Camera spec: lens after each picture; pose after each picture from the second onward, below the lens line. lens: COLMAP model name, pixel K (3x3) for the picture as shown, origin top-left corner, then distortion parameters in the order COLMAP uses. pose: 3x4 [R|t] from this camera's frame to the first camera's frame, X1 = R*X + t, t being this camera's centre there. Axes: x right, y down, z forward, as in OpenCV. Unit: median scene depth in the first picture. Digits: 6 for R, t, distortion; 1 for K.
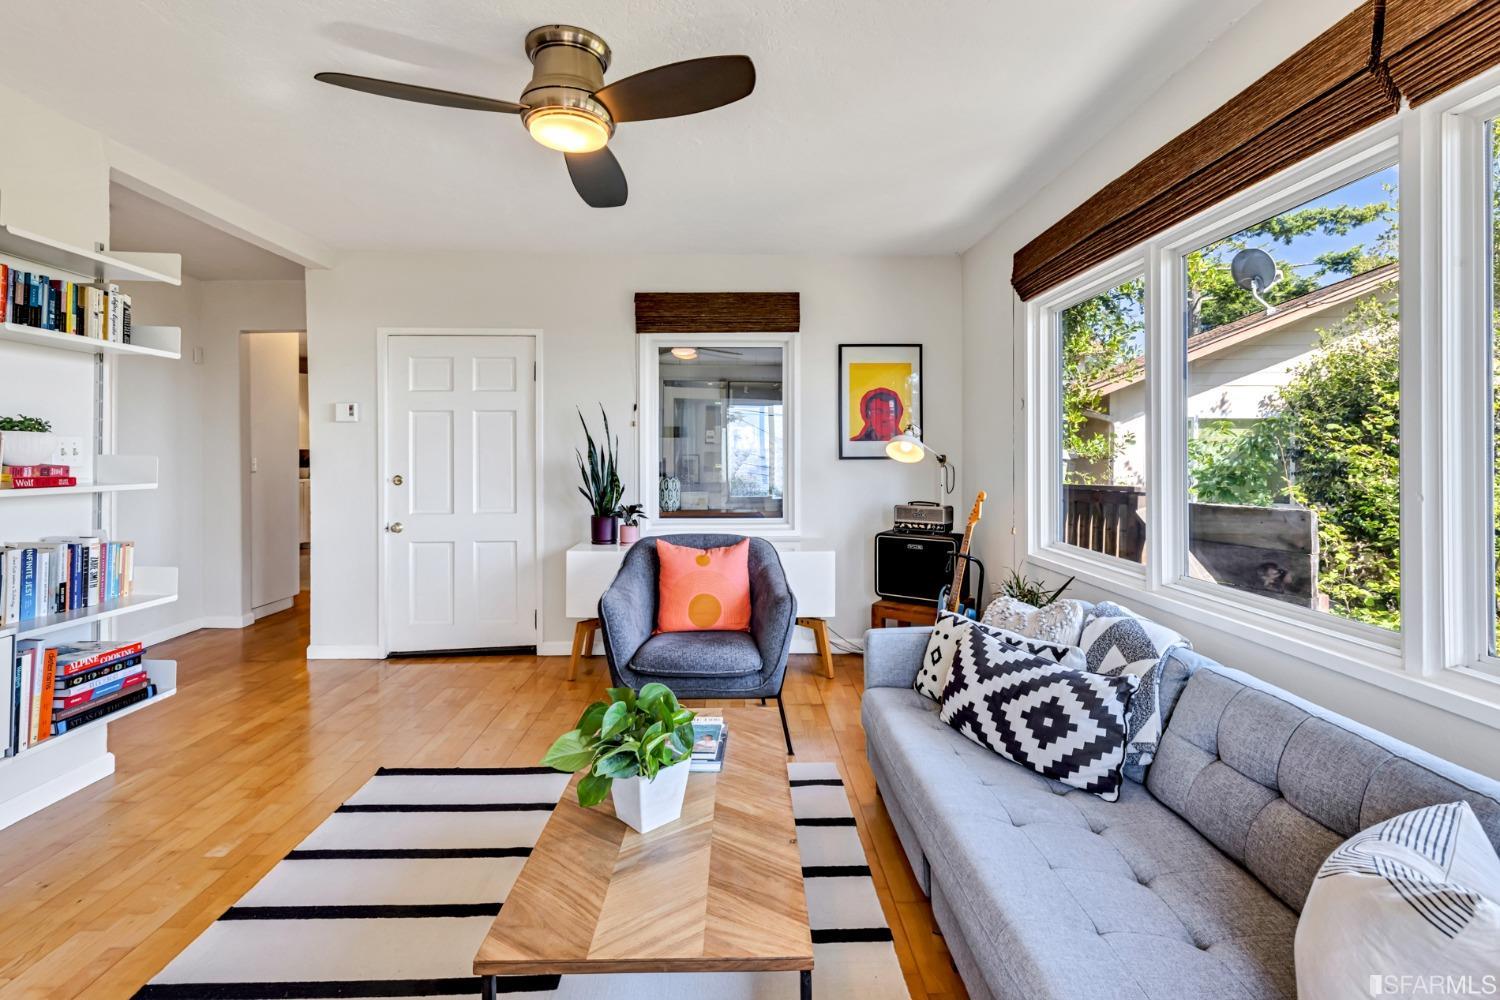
lens RADIAL K [[695.9, 0, 747.1], [0, 695.9, 454.5], [0, 0, 1]] dist [0.008462, -0.001380]
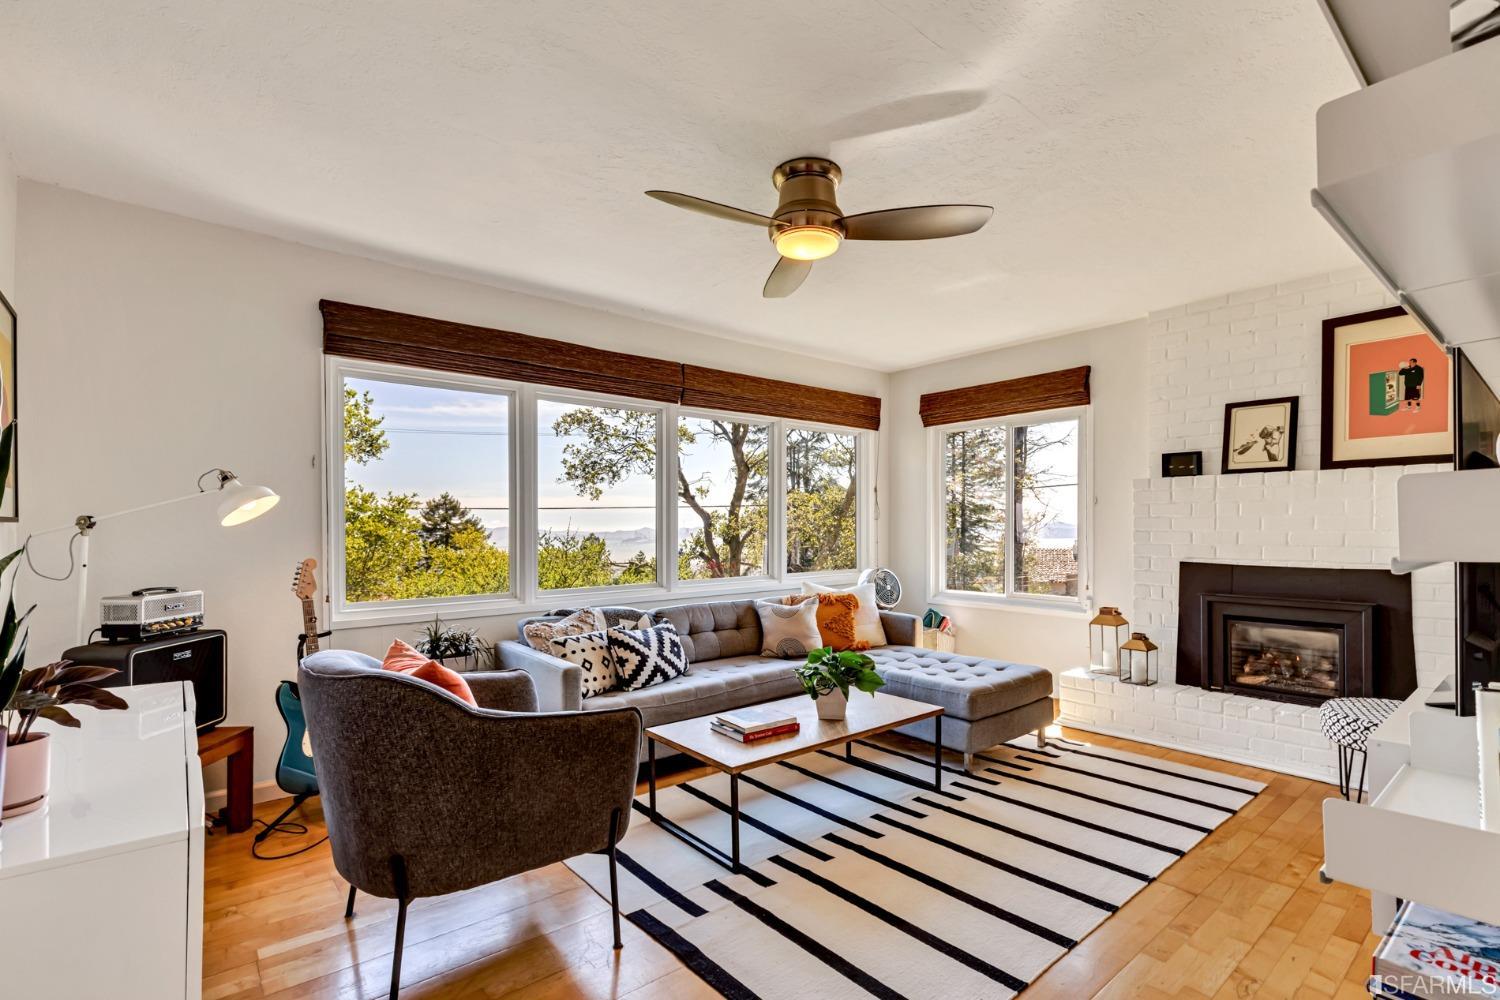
lens RADIAL K [[695.9, 0, 767.4], [0, 695.9, 530.8], [0, 0, 1]] dist [0.008462, -0.001380]
pose [[-0.634587, 0.002119, 0.772848, -0.938369], [0.008247, 0.999958, 0.004030, 0.026330], [-0.772807, 0.008931, -0.634578, 1.505645]]
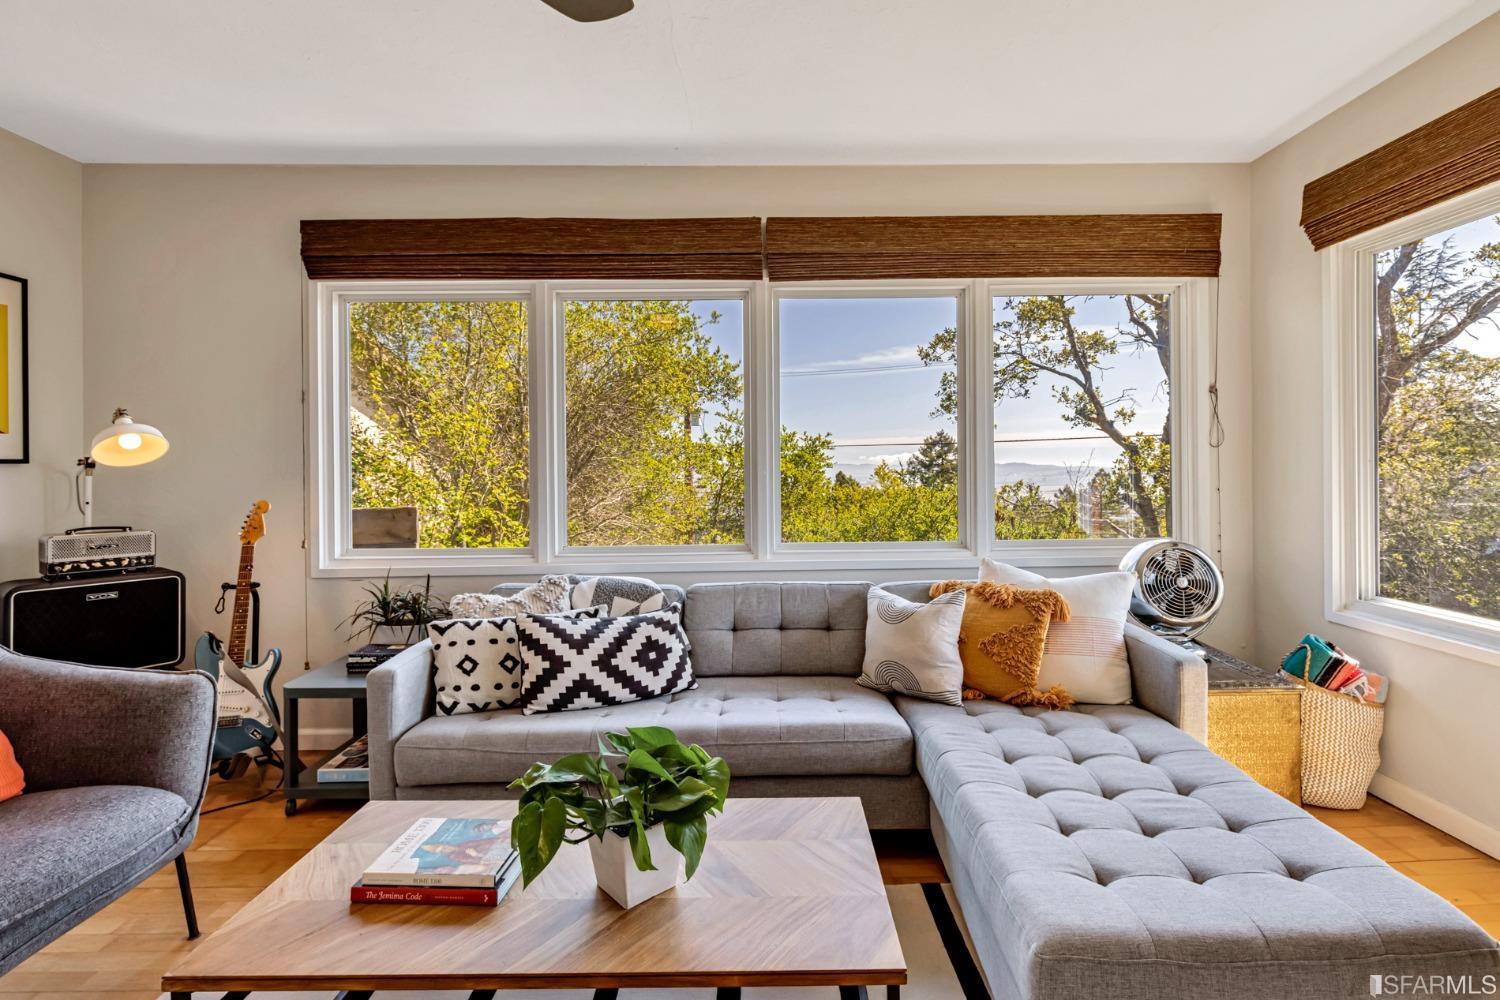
lens RADIAL K [[702.0, 0, 775.2], [0, 702.0, 461.6], [0, 0, 1]] dist [0.005776, 0.000726]
pose [[0.010075, 0.009709, 0.999902, -0.628556], [0.011364, 0.999887, -0.009823, 0.030929], [-0.999885, 0.011461, 0.009964, 0.552388]]
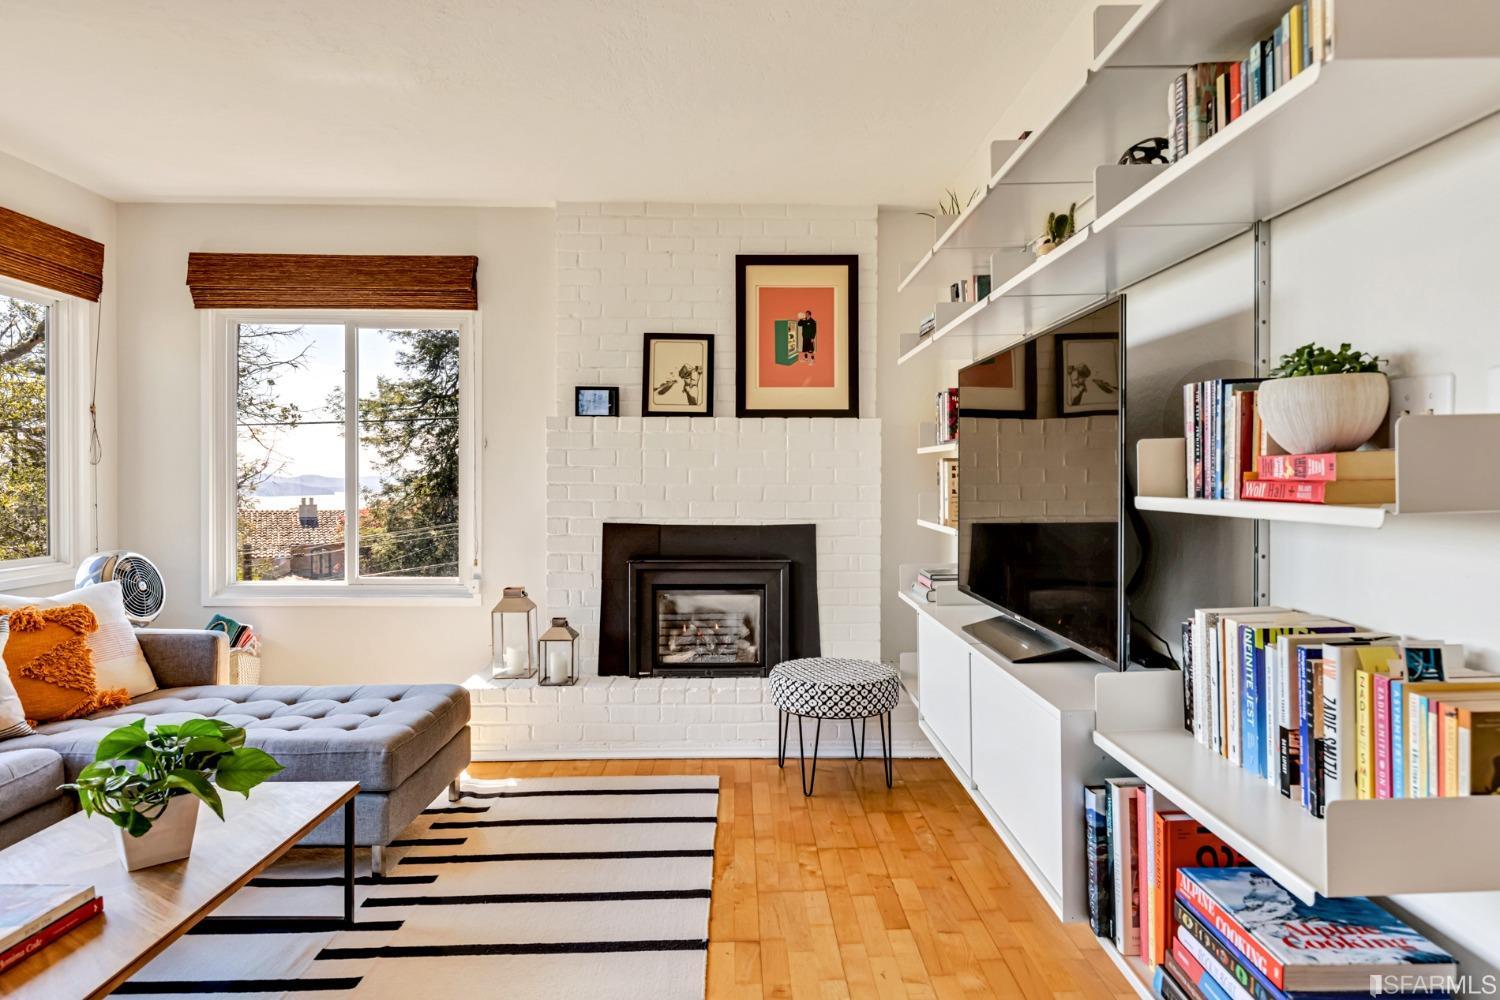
lens RADIAL K [[914.1, 0, 756.8], [0, 914.1, 493.8], [0, 0, 1]] dist [0.003543, -0.000310]
pose [[-0.999974, 0.002218, -0.006919, -0.592181], [0.002098, 0.999848, 0.017291, 0.029446], [0.006956, 0.017276, -0.999827, 1.440718]]
